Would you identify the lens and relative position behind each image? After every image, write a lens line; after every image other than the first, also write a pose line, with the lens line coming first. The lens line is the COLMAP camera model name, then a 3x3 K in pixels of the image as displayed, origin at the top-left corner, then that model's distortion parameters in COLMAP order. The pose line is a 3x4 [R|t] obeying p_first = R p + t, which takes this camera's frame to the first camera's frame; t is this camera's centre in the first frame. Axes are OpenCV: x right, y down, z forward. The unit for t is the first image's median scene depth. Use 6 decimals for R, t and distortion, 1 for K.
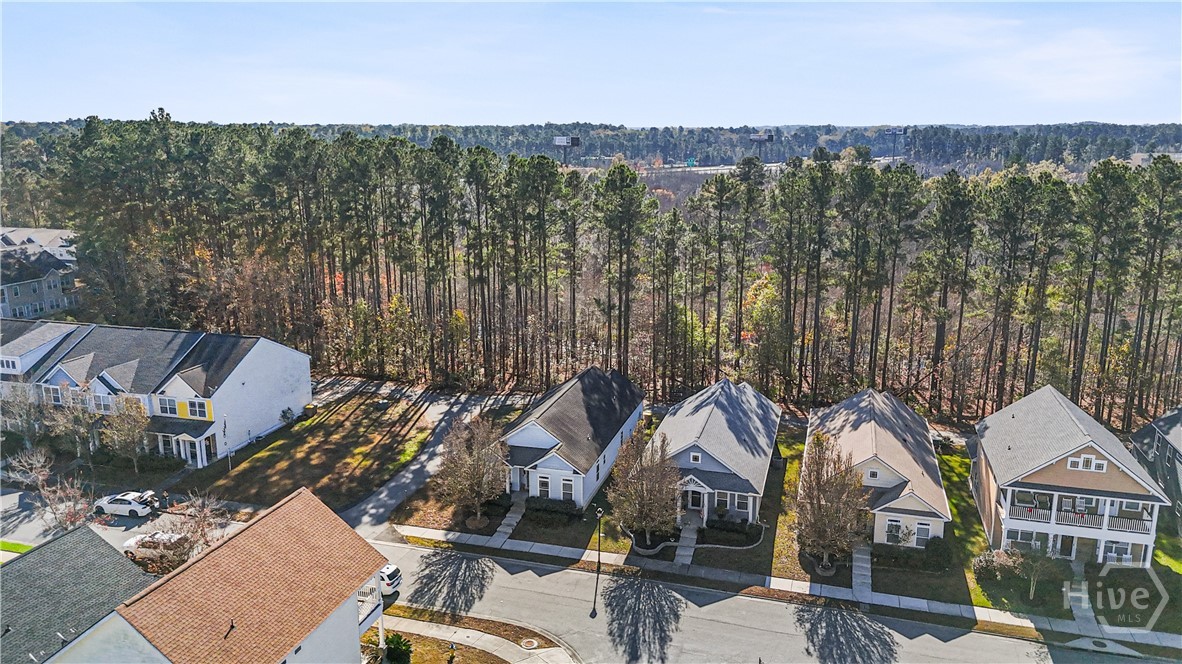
lens RADIAL K [[875.3, 0, 591.0], [0, 875.3, 332.0], [0, 0, 1]] dist [0.069770, -0.064506]
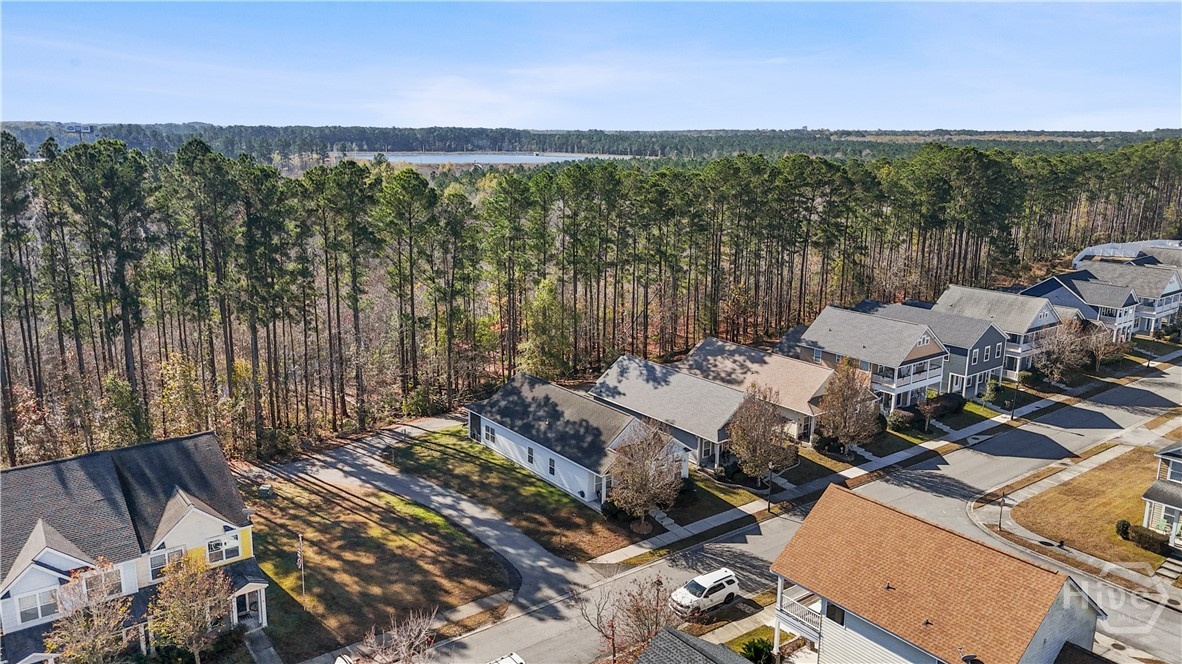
lens RADIAL K [[875.3, 0, 591.0], [0, 875.3, 332.0], [0, 0, 1]] dist [0.069770, -0.064506]
pose [[0.592671, -0.175163, 0.786167, -0.778395], [0.176414, 0.980597, 0.085489, -0.083182], [-0.785888, 0.088024, 0.612072, 0.351642]]
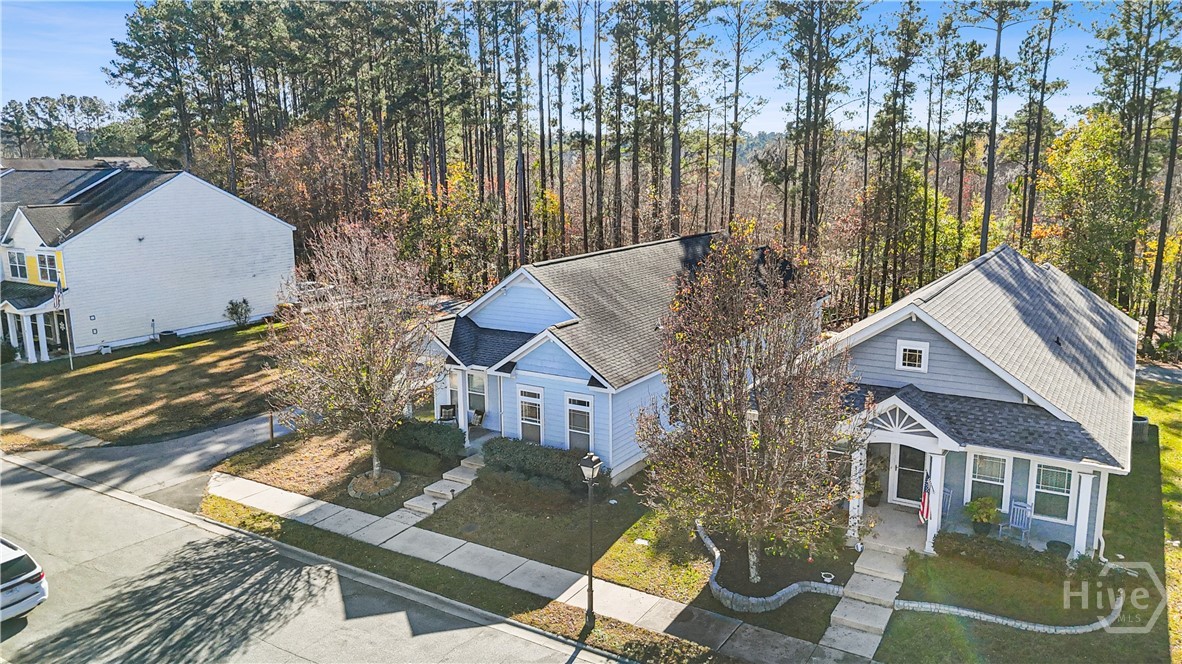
lens RADIAL K [[875.3, 0, 591.0], [0, 875.3, 332.0], [0, 0, 1]] dist [0.069770, -0.064506]
pose [[0.962626, 0.046229, -0.266860, 0.074305], [-0.054171, 0.998279, -0.022474, 0.124154], [0.265362, 0.036090, 0.963473, 0.516982]]
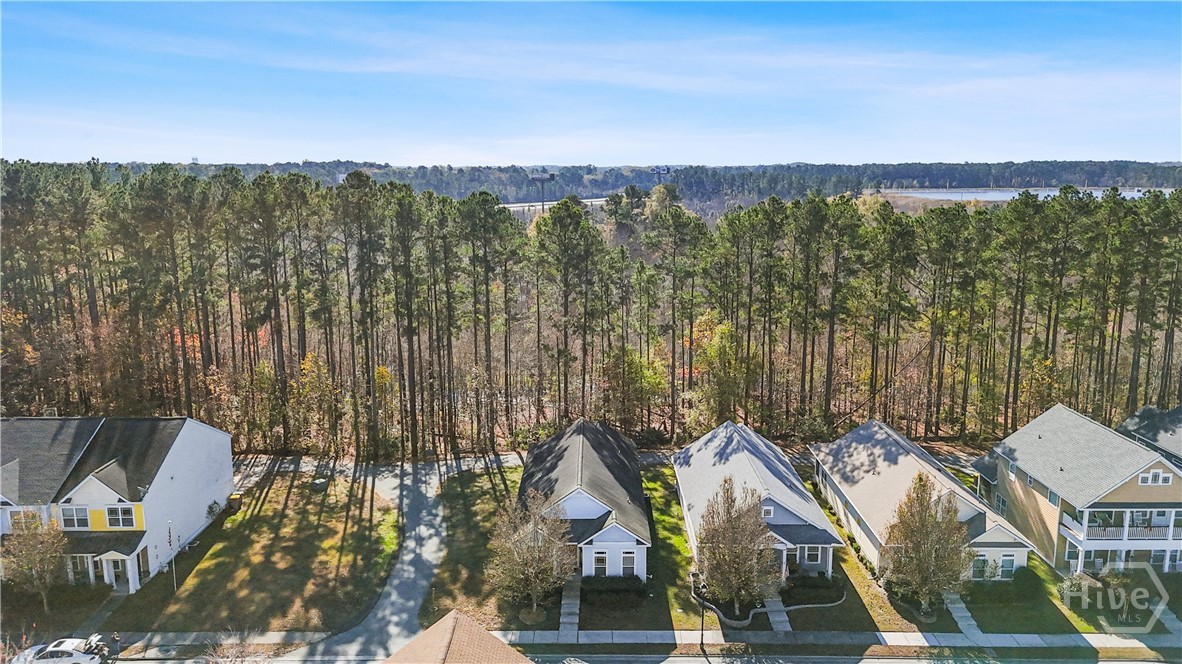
lens RADIAL K [[875.3, 0, 591.0], [0, 875.3, 332.0], [0, 0, 1]] dist [0.069770, -0.064506]
pose [[0.960447, -0.054372, 0.273104, -0.251256], [0.066115, 0.997233, -0.033974, -0.021677], [-0.270501, 0.050686, 0.961384, 0.125192]]
